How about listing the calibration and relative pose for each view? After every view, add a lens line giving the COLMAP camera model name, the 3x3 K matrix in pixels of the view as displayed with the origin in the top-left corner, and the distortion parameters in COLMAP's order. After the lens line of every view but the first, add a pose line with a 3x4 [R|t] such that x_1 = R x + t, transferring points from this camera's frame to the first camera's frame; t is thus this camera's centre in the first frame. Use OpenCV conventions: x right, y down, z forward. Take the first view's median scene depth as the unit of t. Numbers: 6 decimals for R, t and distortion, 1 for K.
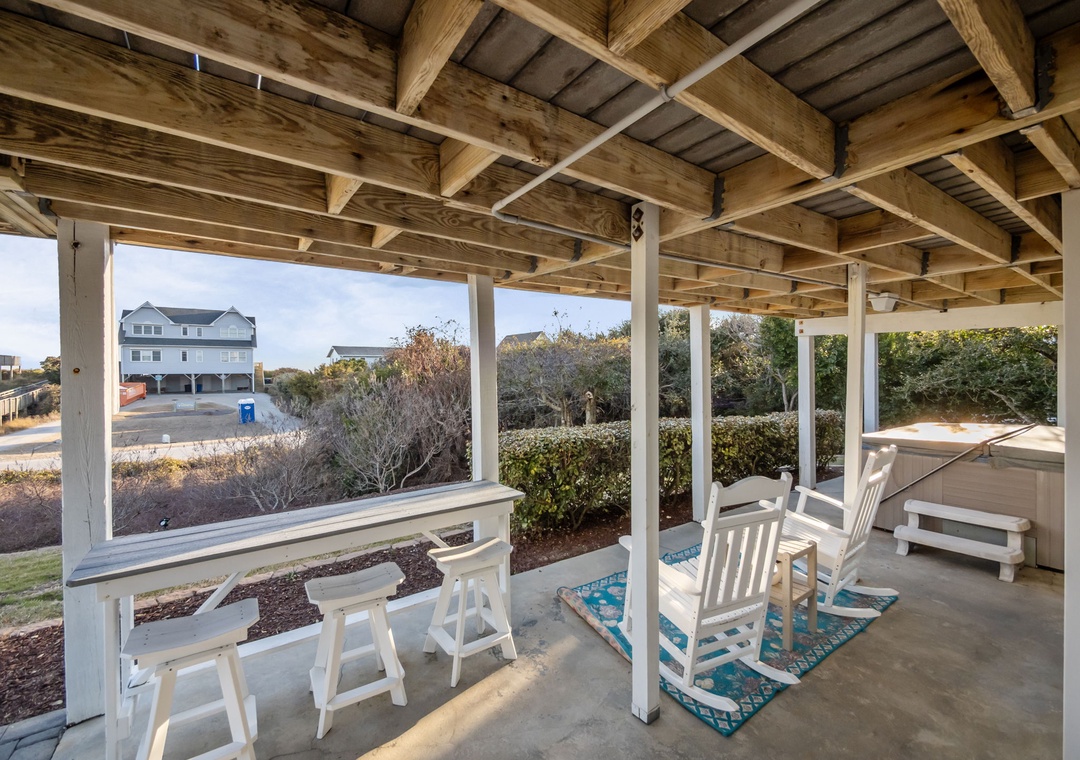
lens RADIAL K [[450.7, 0, 537.2], [0, 450.7, 377.9], [0, 0, 1]] dist [-0.001562, -0.000674]
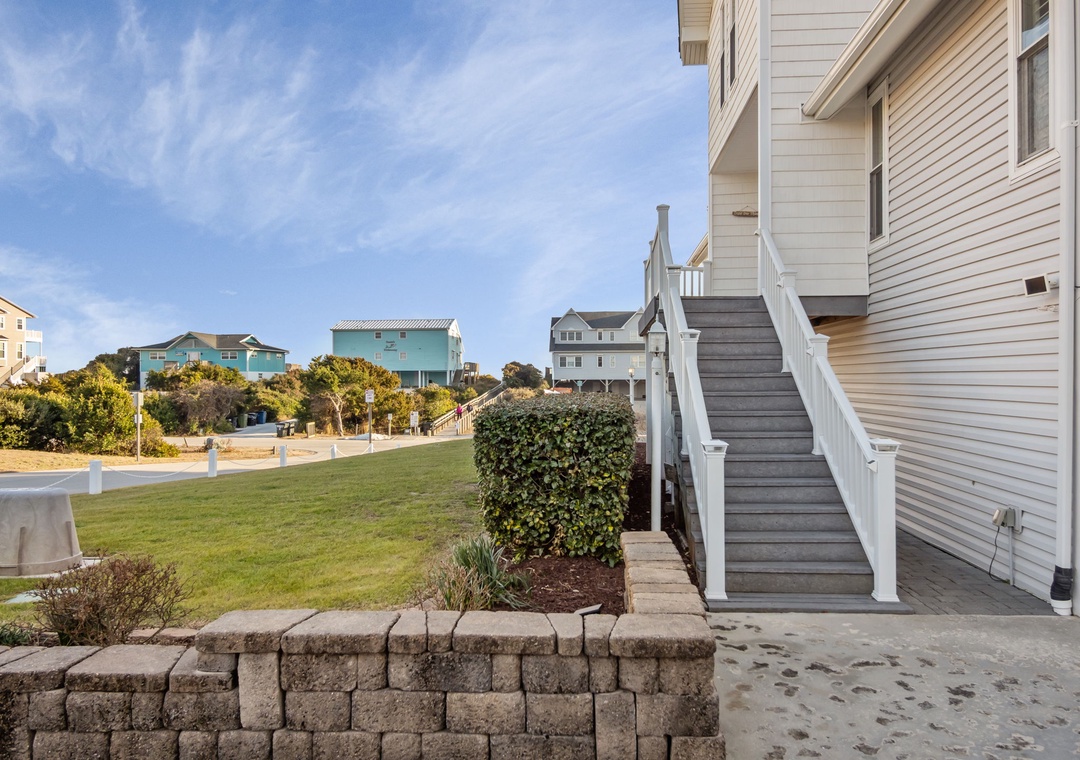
lens RADIAL K [[657.8, 0, 558.4], [0, 657.8, 383.7], [0, 0, 1]] dist [0.004748, -0.007256]
pose [[0.768048, 0.008497, -0.640336, 0.066962], [-0.011646, 0.999932, -0.000700, 0.002153], [0.640287, 0.007995, 0.768094, -0.161886]]
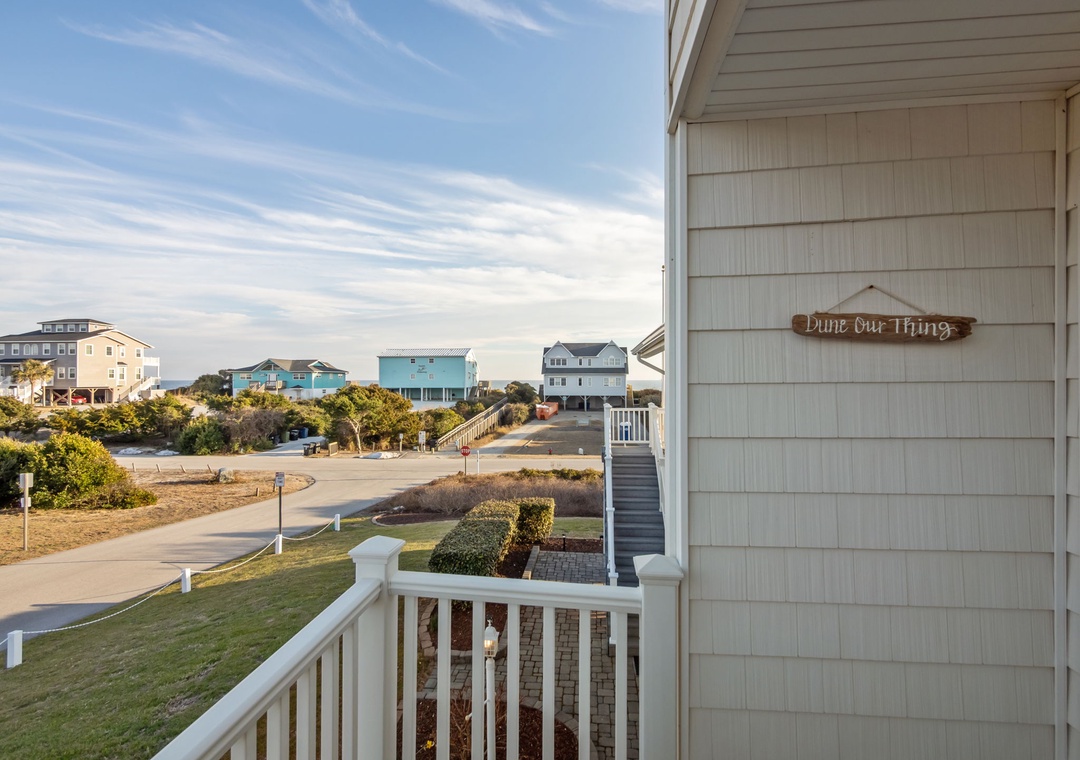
lens RADIAL K [[471.3, 0, 554.3], [0, 471.3, 384.3], [0, 0, 1]] dist [0.000661, -0.000520]
pose [[0.765800, 0.001621, -0.643077, 0.027523], [-0.012665, 0.999841, -0.012562, -0.023023], [0.642954, 0.017764, 0.765699, -0.081169]]
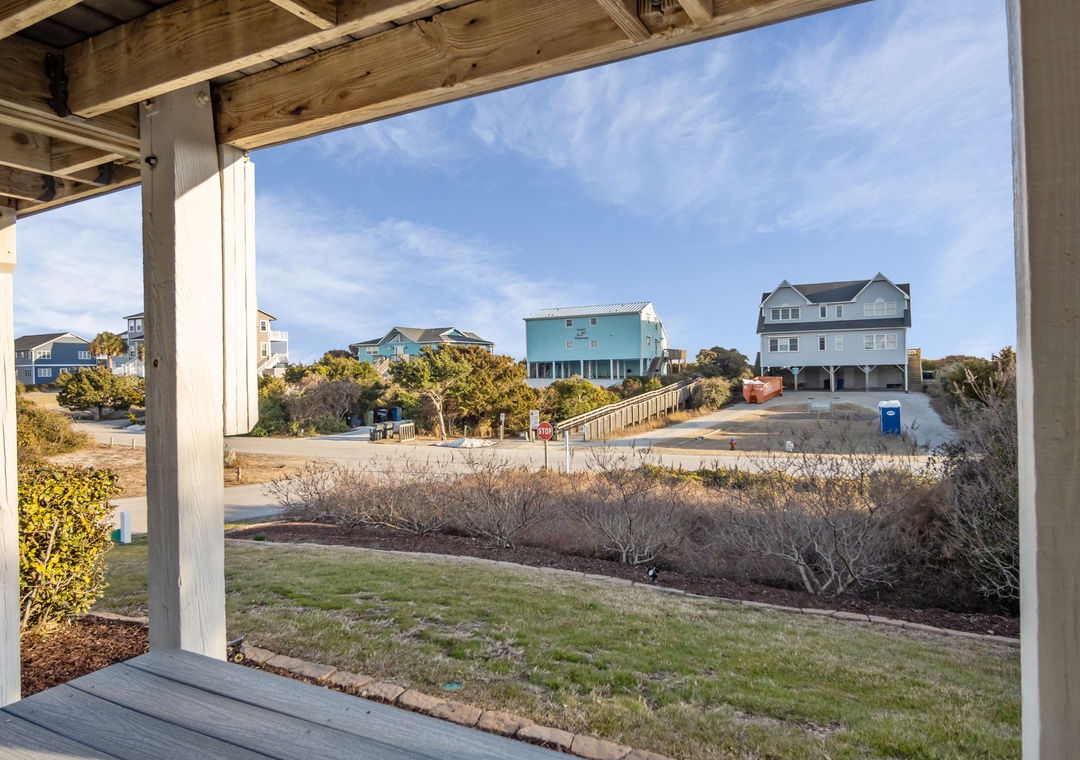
lens RADIAL K [[657.8, 0, 546.0], [0, 657.8, 376.3], [0, 0, 1]] dist [0.004748, -0.007256]
pose [[0.477004, 0.004704, -0.878889, 0.001072], [0.003019, 0.999971, 0.006990, -0.000084], [0.878896, -0.005988, 0.476976, 0.021834]]
